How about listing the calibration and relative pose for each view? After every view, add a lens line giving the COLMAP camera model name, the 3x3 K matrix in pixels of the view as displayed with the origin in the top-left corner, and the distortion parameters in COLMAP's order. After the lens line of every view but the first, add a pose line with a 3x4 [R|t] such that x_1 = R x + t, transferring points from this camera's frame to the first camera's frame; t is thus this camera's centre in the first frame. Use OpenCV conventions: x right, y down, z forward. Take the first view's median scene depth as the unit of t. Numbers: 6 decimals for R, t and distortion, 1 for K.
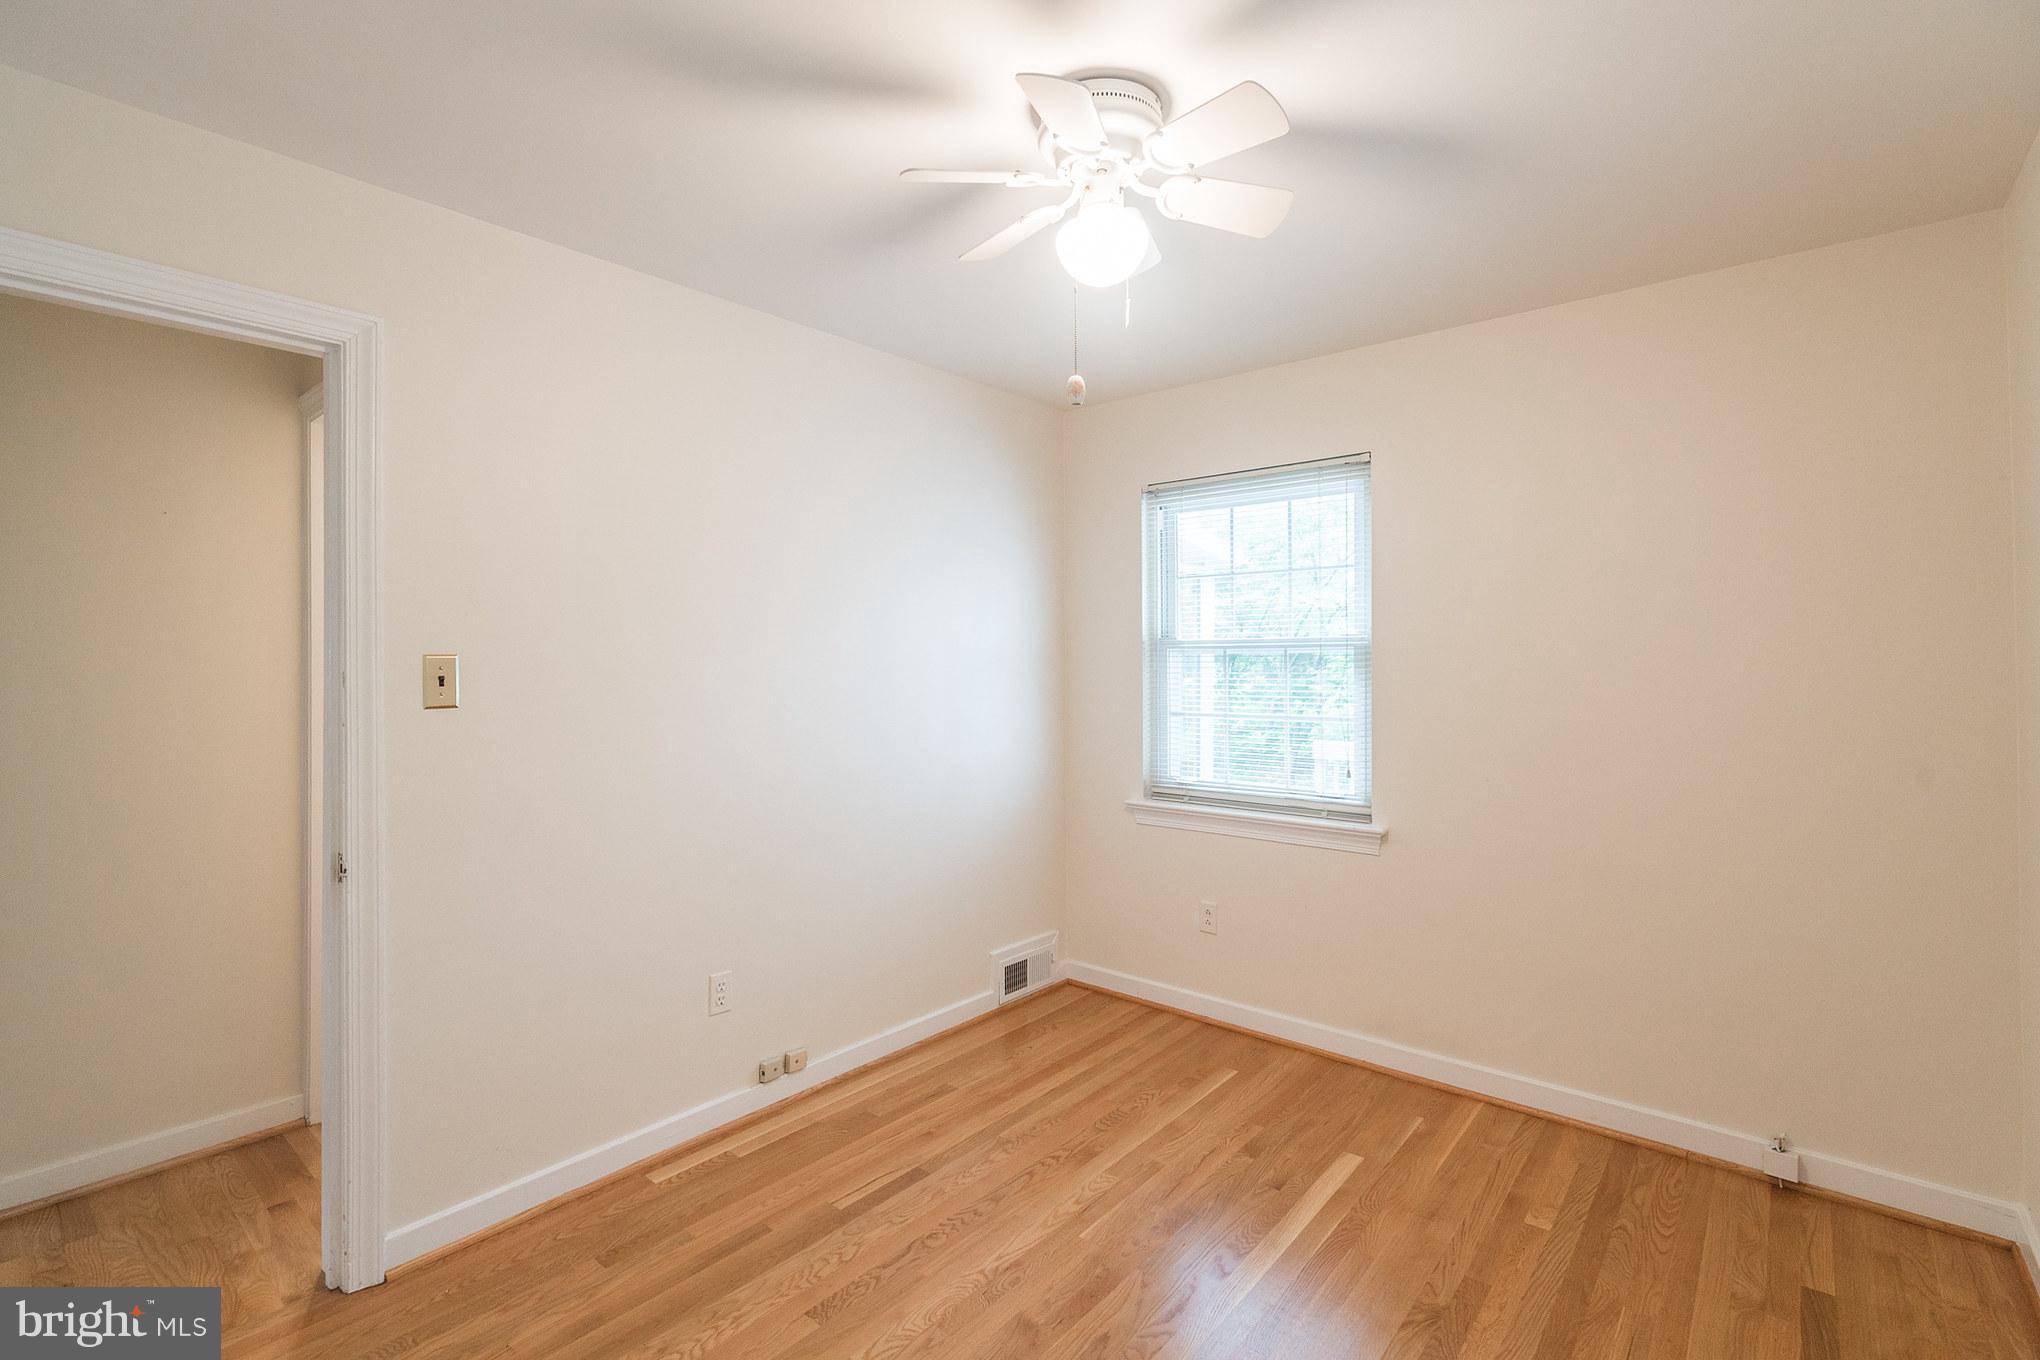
lens RADIAL K [[931.9, 0, 1012.7], [0, 931.9, 654.3], [0, 0, 1]] dist [-0.012894, 0.000235]
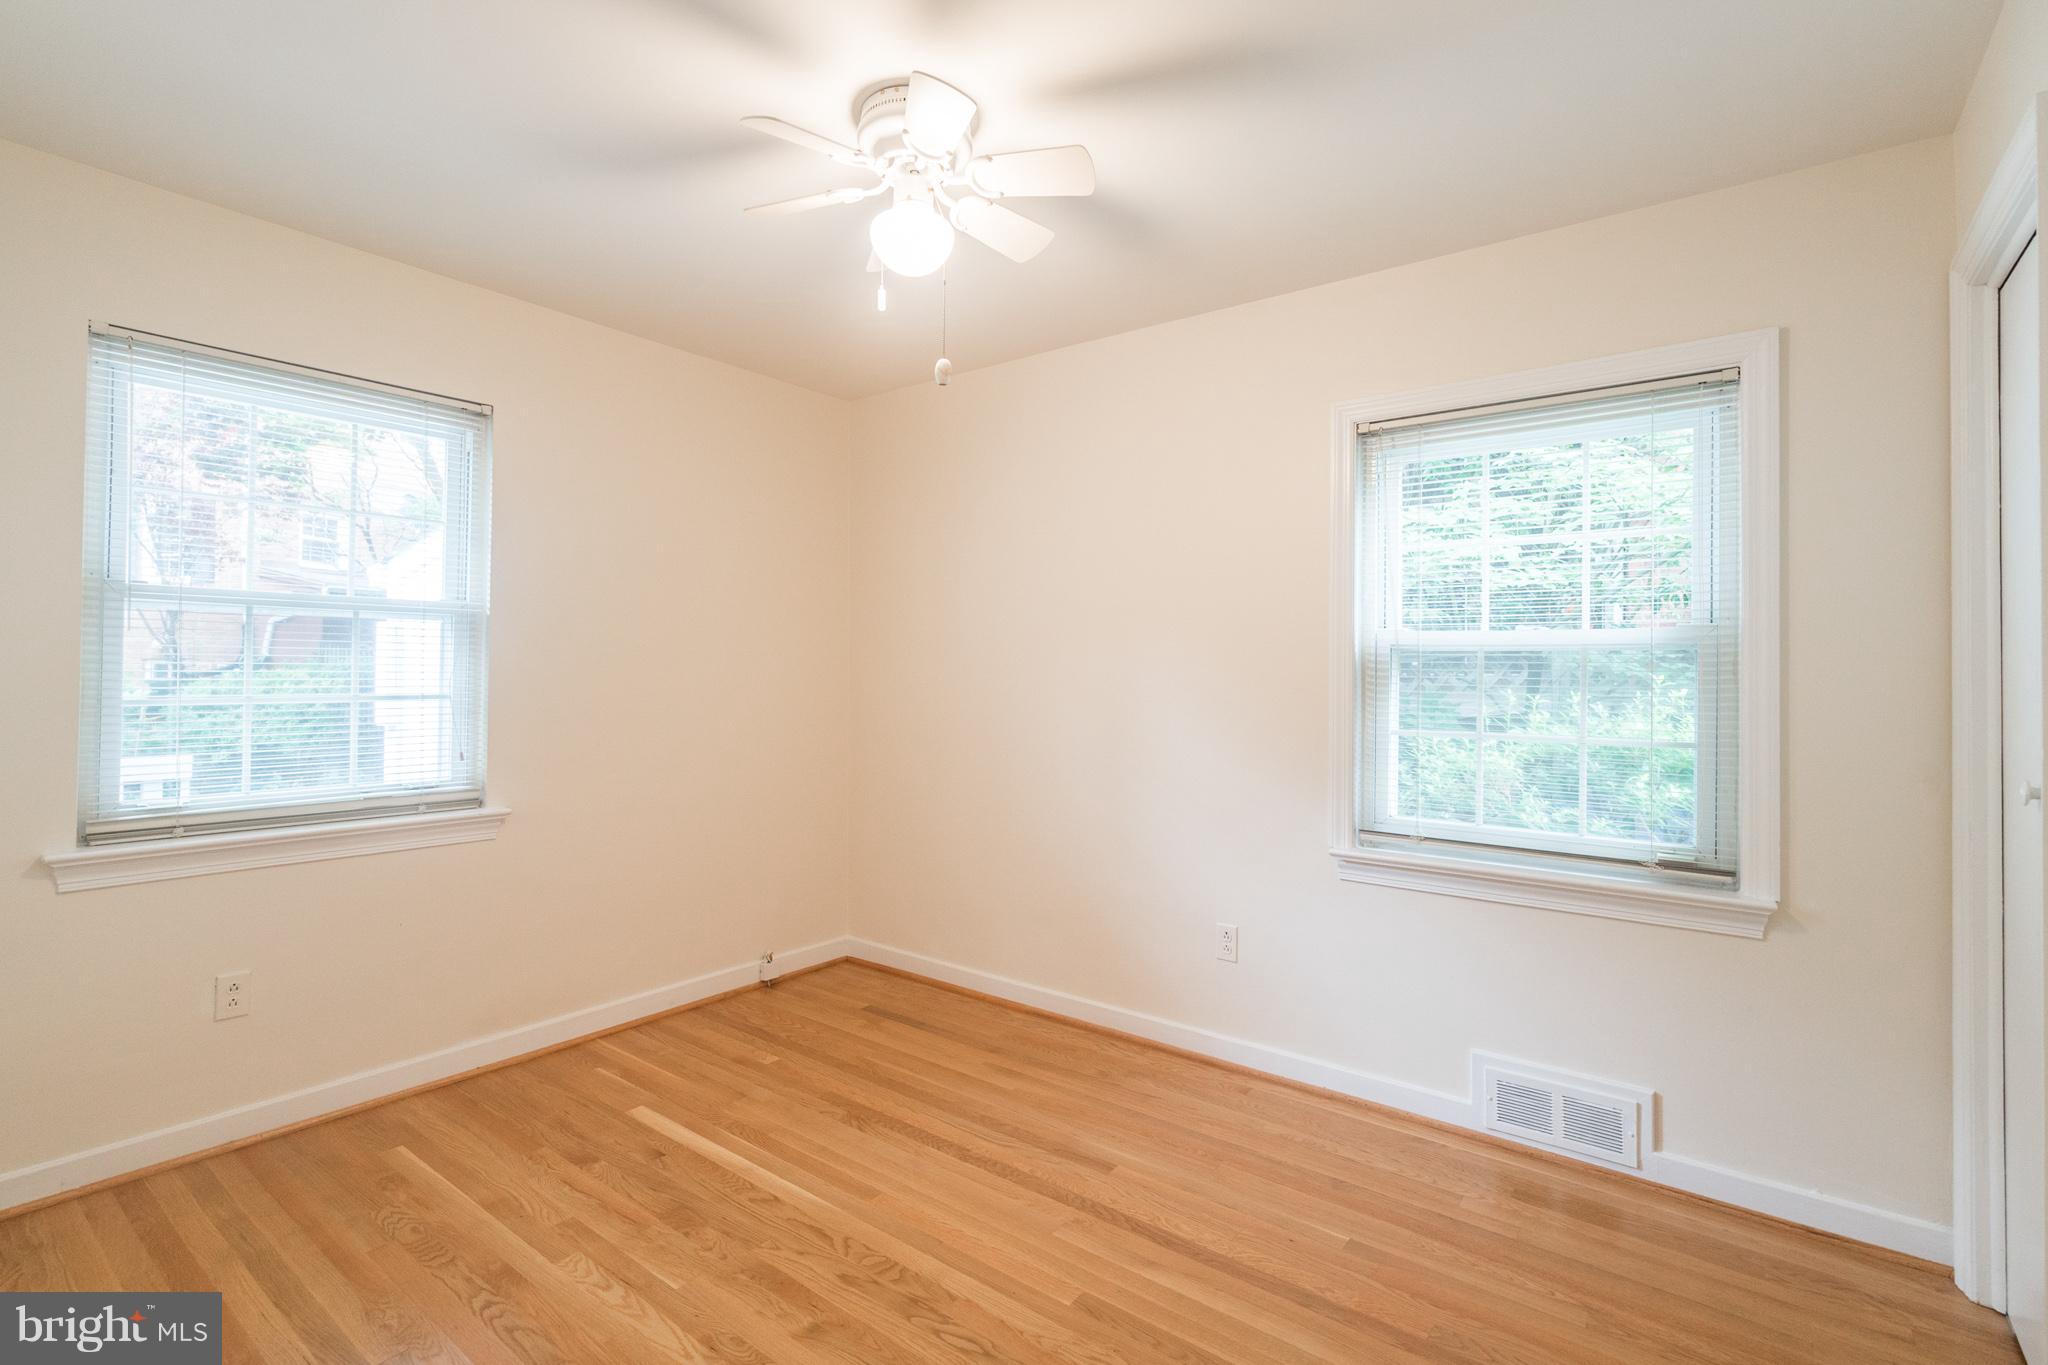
lens RADIAL K [[935.5, 0, 1016.7], [0, 935.5, 656.7], [0, 0, 1]] dist [-0.012894, 0.000235]
pose [[-0.051604, 0.014380, 0.998564, -0.663759], [-0.016216, 0.999752, -0.015235, 0.045088], [-0.998536, -0.016979, -0.051358, 0.610546]]
